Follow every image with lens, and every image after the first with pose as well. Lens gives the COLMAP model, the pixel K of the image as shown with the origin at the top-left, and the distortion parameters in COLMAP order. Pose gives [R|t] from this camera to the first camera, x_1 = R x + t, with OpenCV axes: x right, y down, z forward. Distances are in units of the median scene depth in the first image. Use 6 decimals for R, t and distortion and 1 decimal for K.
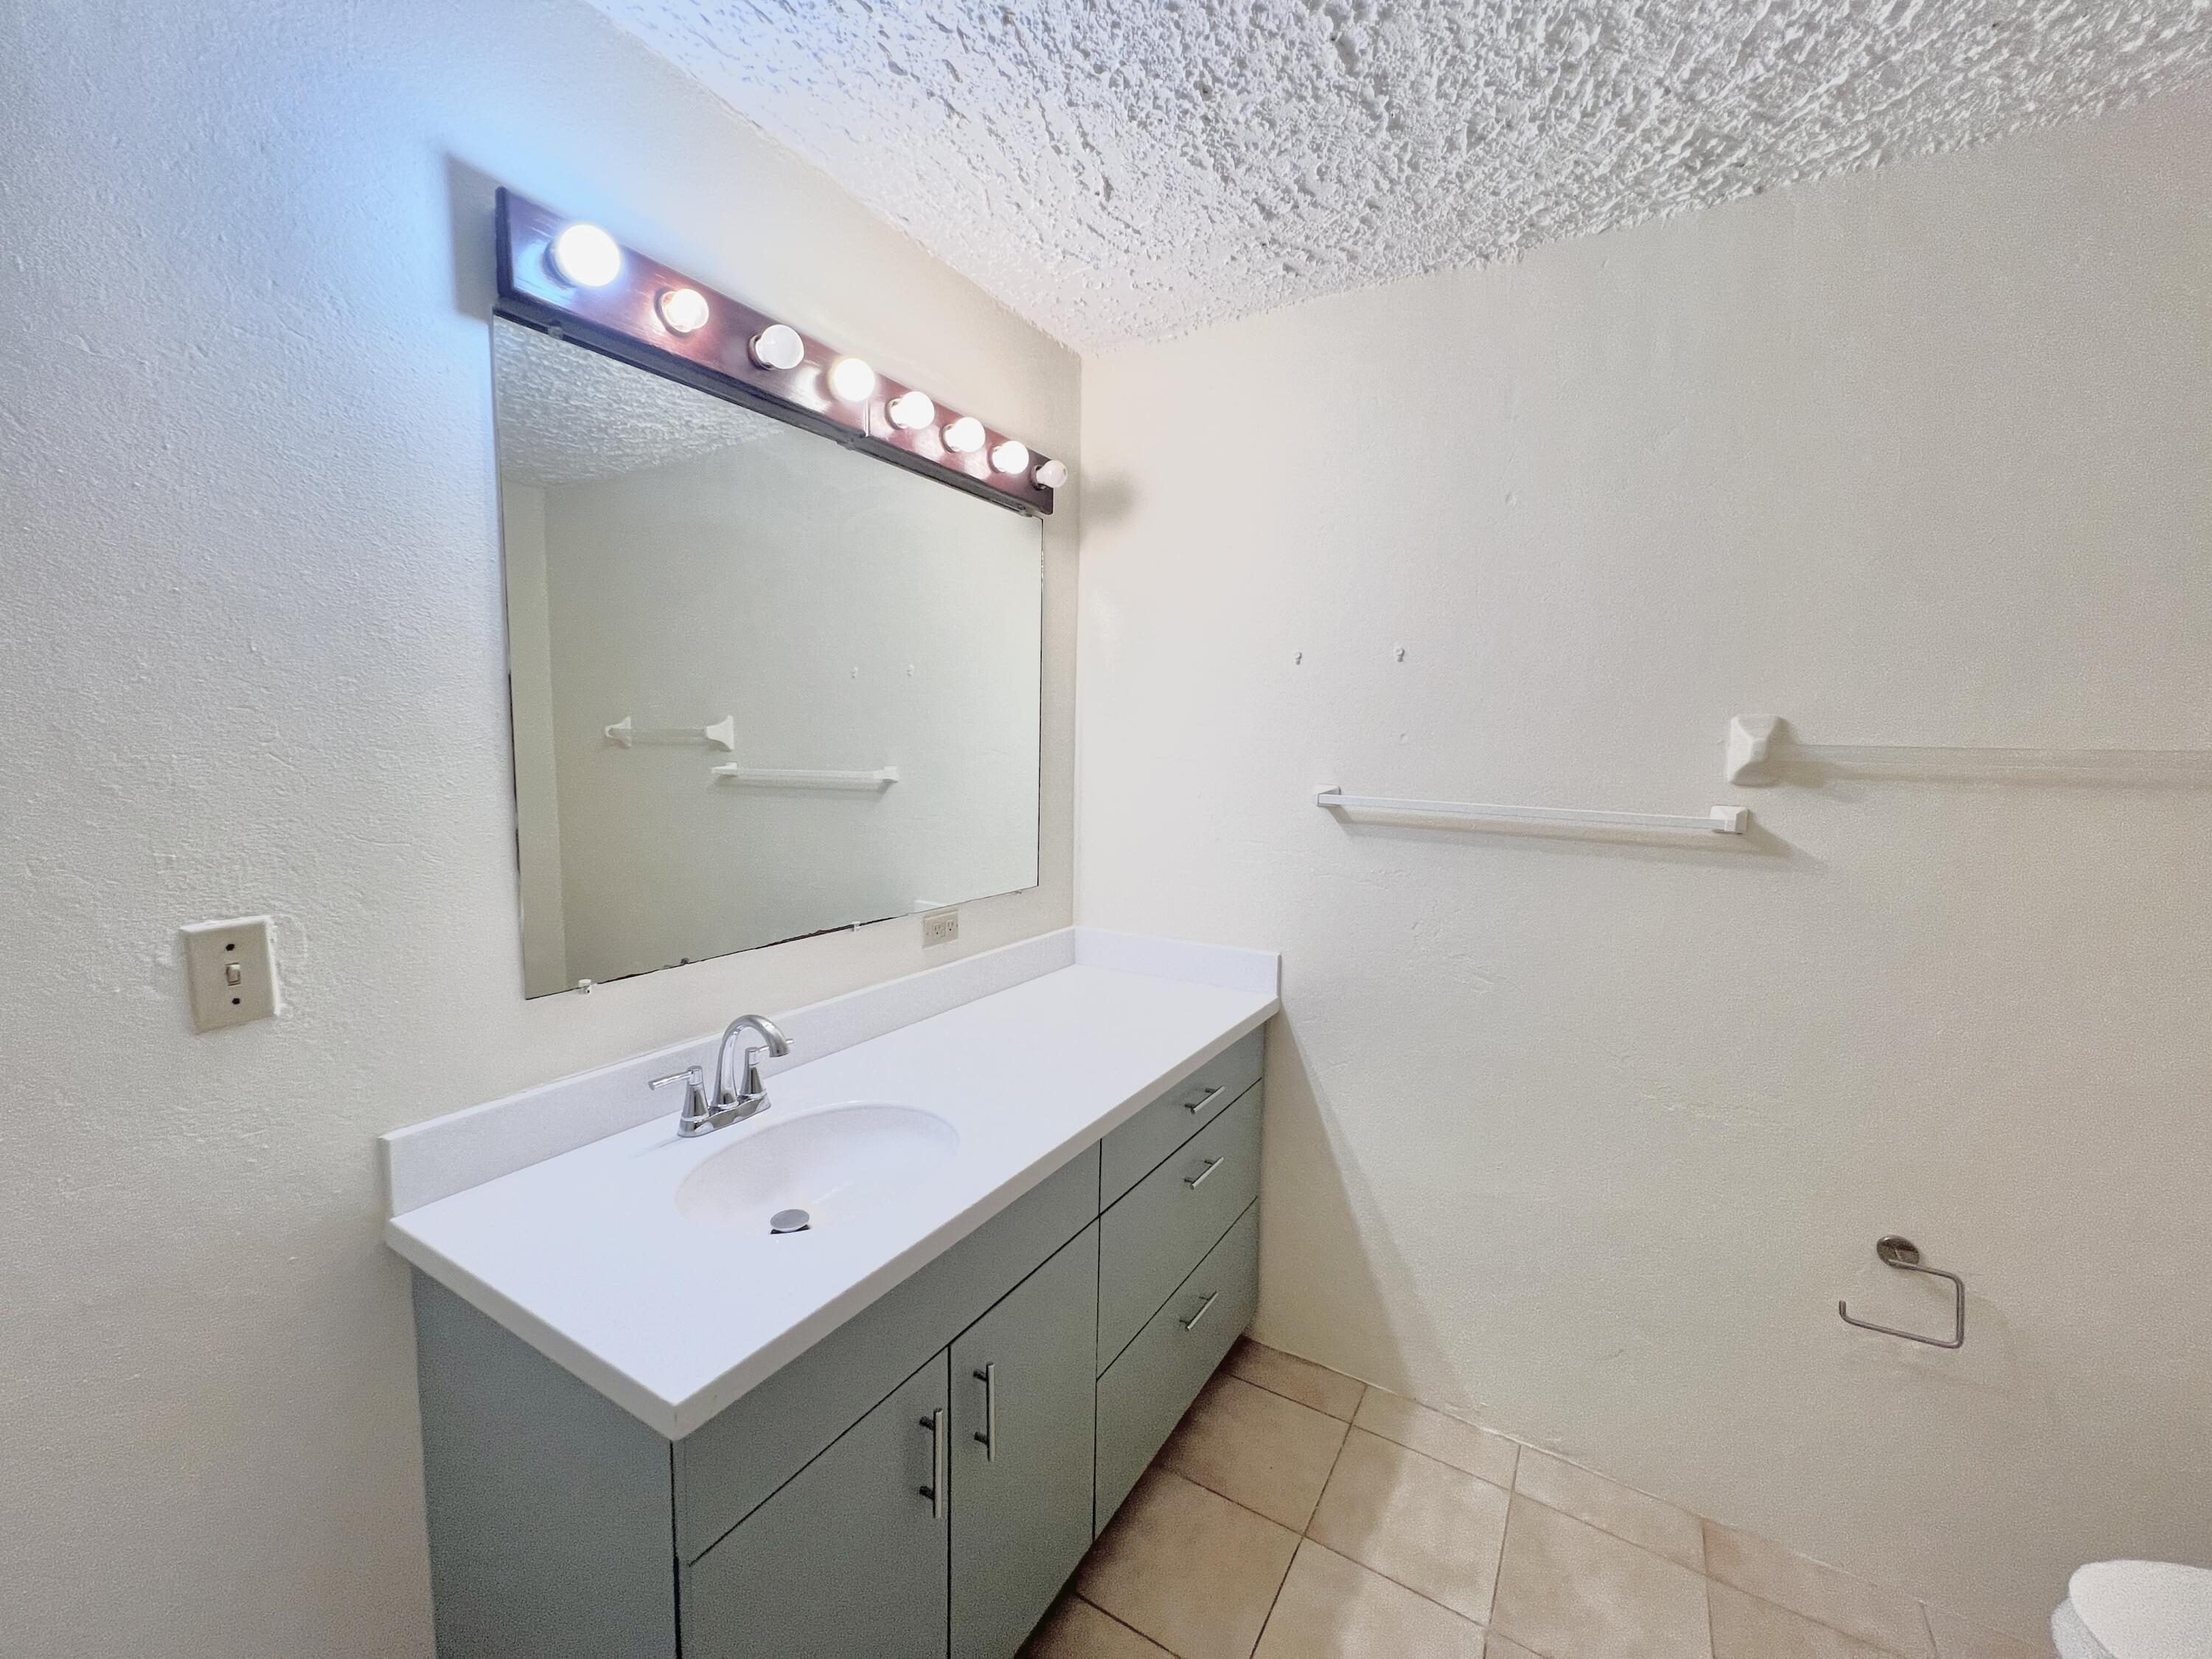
lens RADIAL K [[879.6, 0, 1106.0], [0, 879.6, 829.5], [0, 0, 1]] dist [0.000255, -0.000085]
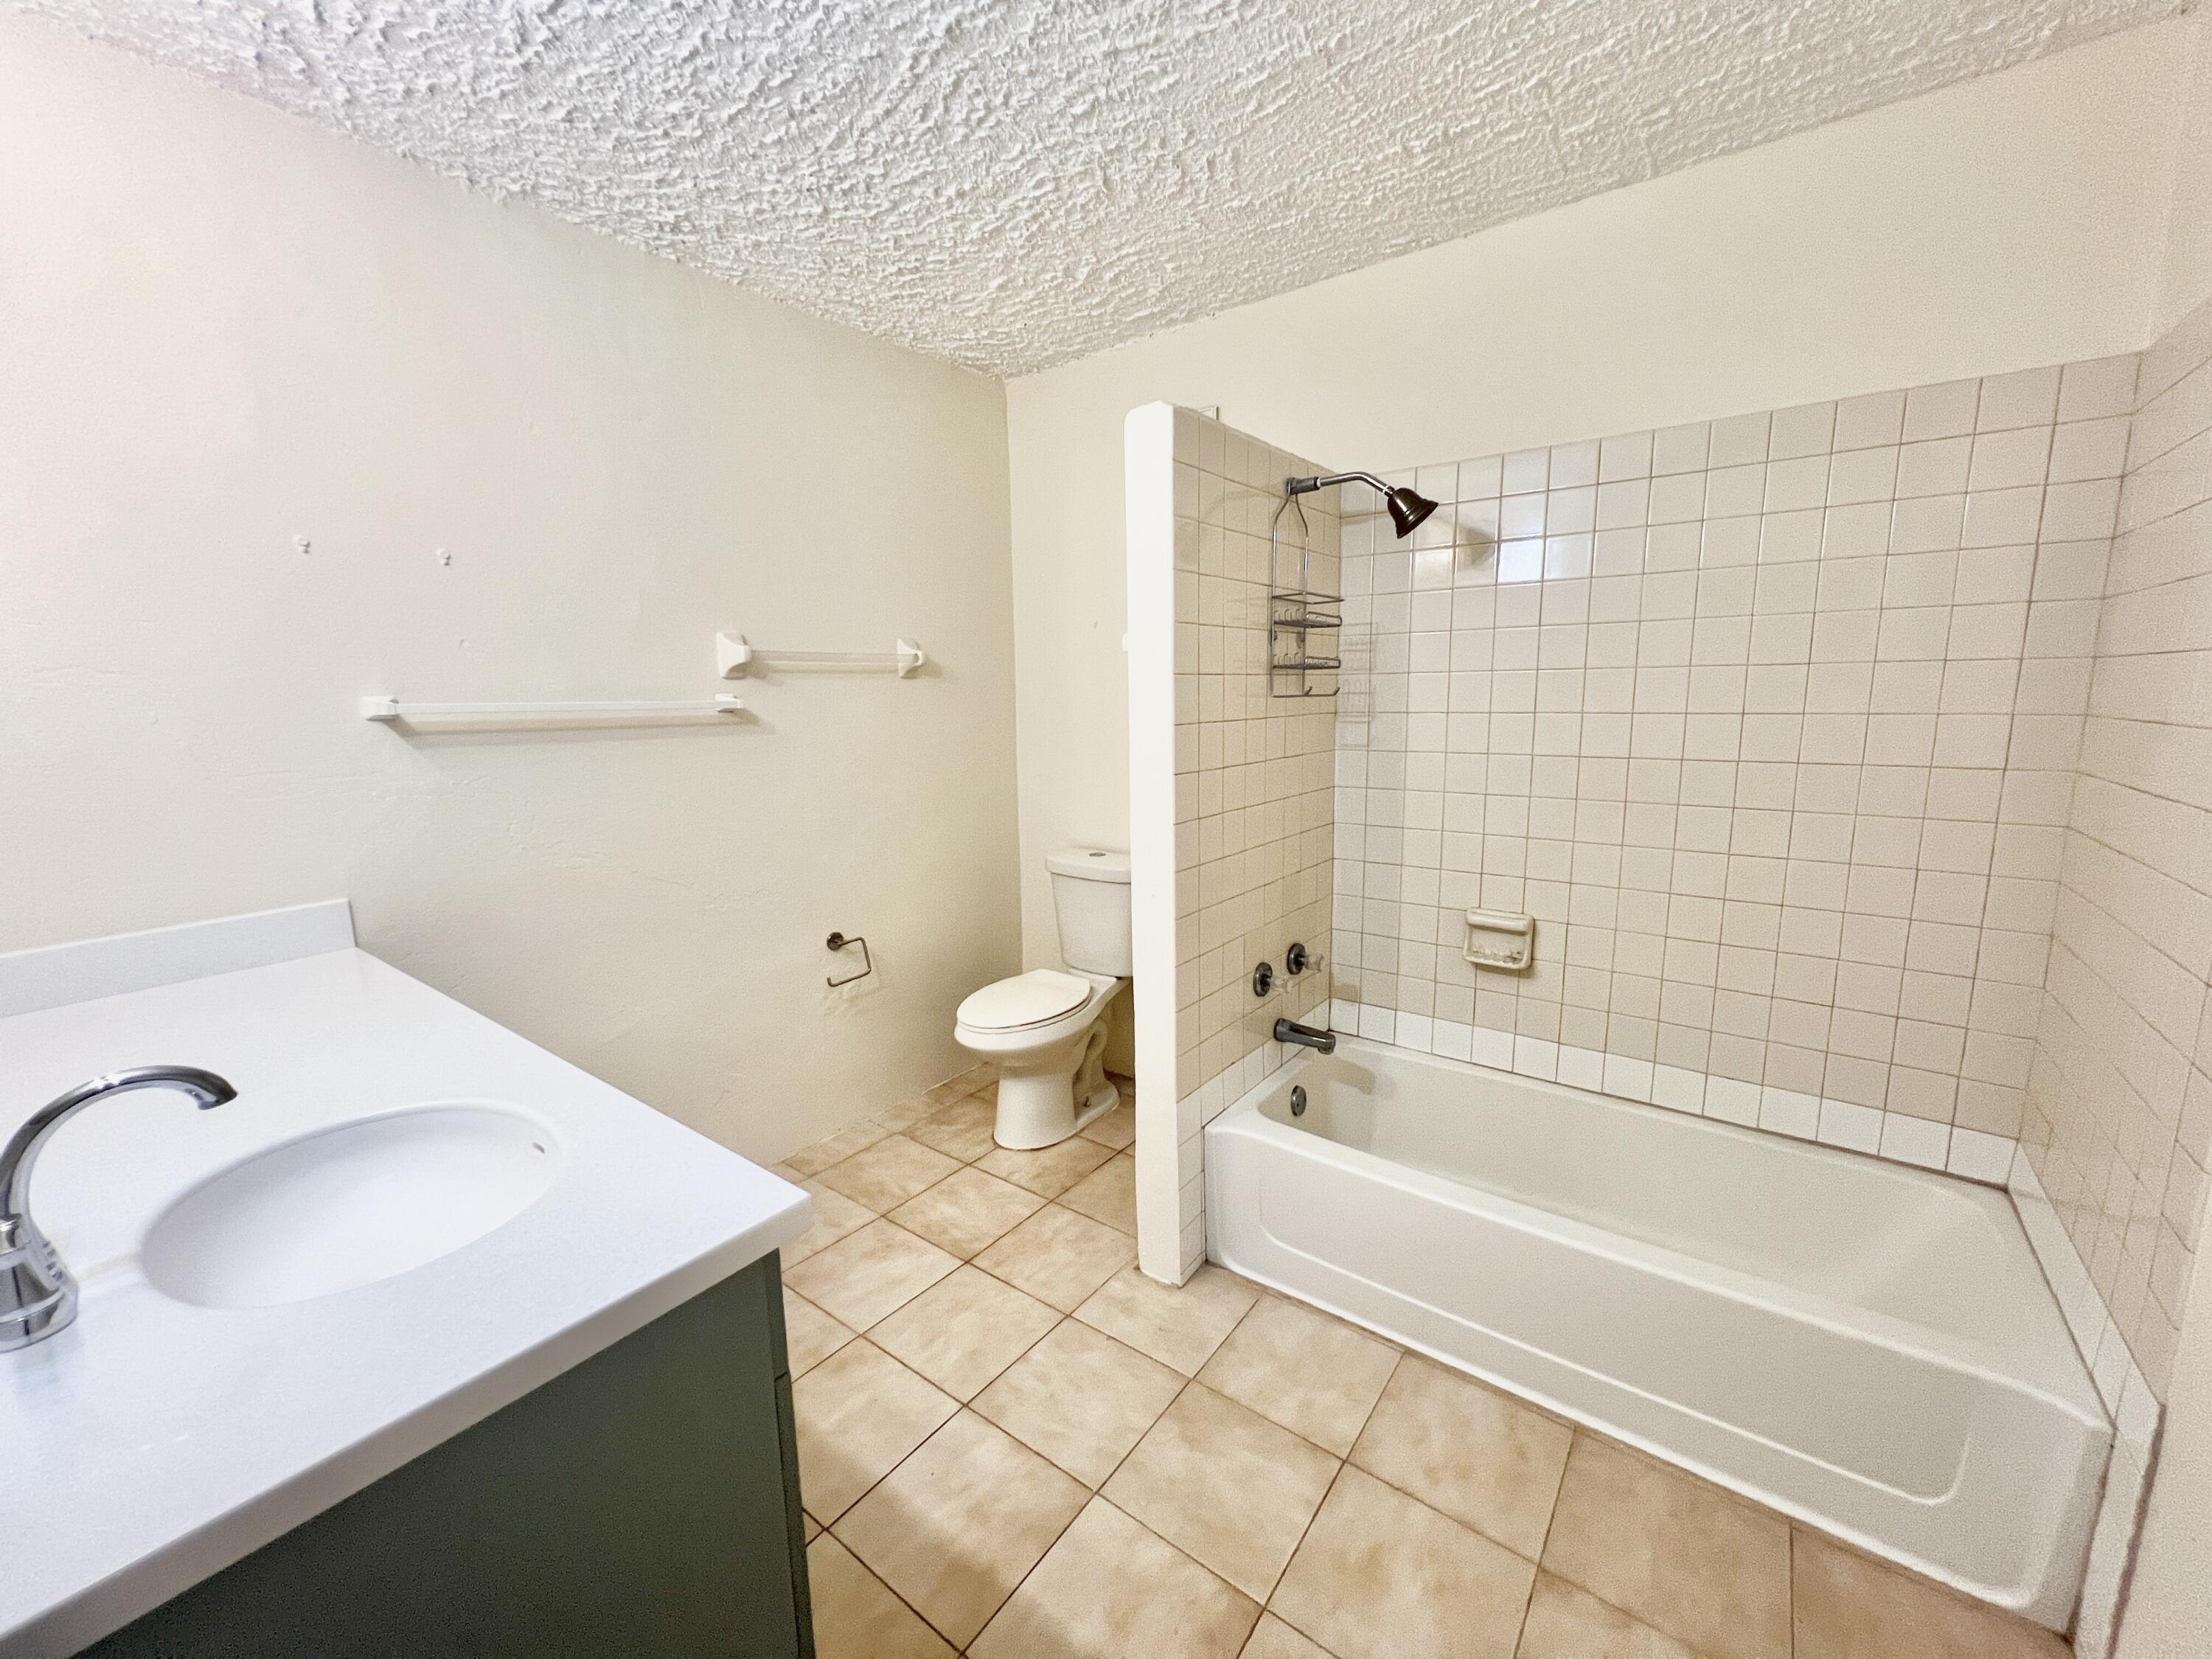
lens RADIAL K [[879.6, 0, 1106.0], [0, 879.6, 829.5], [0, 0, 1]] dist [0.000255, -0.000085]
pose [[0.099650, -0.177071, 0.979140, -0.790711], [0.122494, 0.978736, 0.164532, 0.037169], [-0.987454, 0.103543, 0.119221, 0.238091]]
